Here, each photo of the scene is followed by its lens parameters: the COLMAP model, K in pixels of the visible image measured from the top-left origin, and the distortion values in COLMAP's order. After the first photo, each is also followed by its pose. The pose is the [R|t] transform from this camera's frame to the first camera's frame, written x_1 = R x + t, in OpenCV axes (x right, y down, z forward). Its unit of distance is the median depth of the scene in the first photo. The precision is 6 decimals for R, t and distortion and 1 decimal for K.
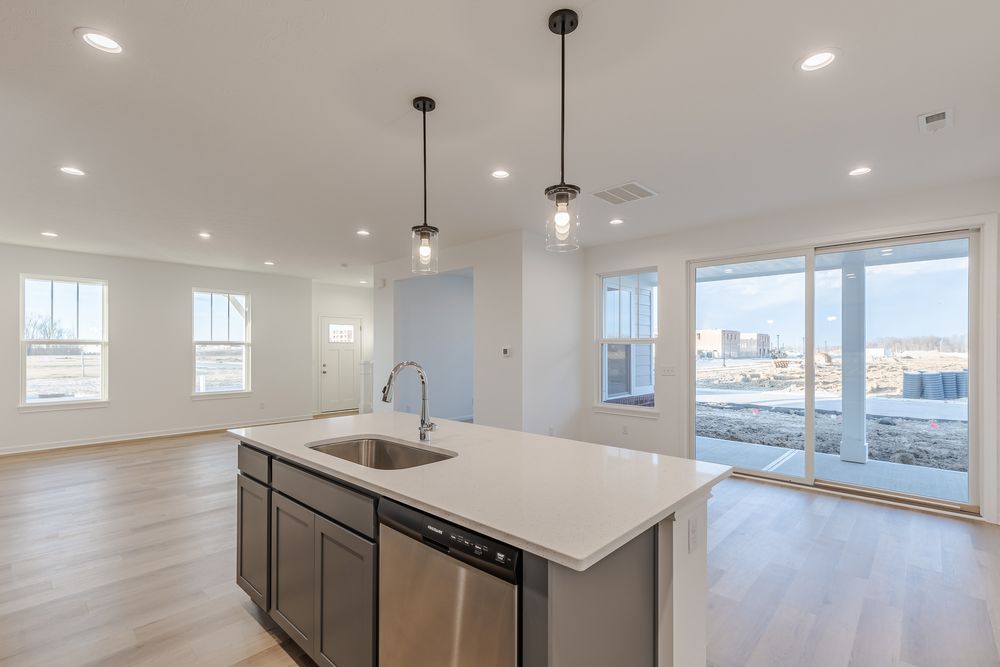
lens RADIAL K [[454.3, 0, 506.1], [0, 454.3, 349.0], [0, 0, 1]] dist [0.011925, -0.001927]
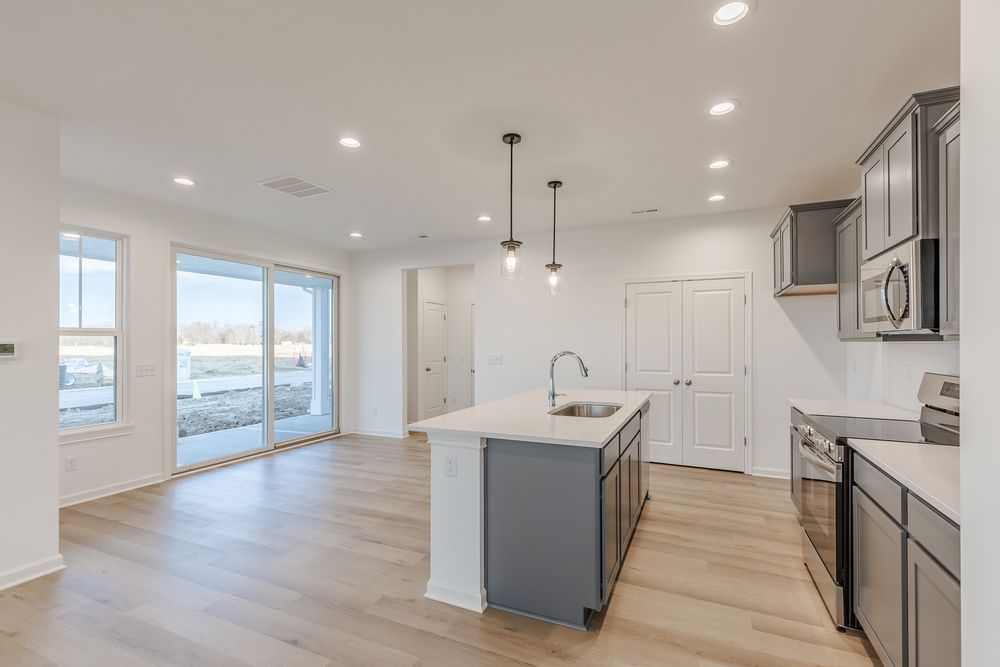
lens RADIAL K [[454.3, 0, 502.6], [0, 454.3, 338.3], [0, 0, 1]] dist [0.011925, -0.001927]
pose [[-0.316081, 0.008890, 0.948691, -0.421234], [0.003767, 0.999960, -0.008116, 0.000488], [-0.948725, 0.001008, -0.316102, 0.450929]]
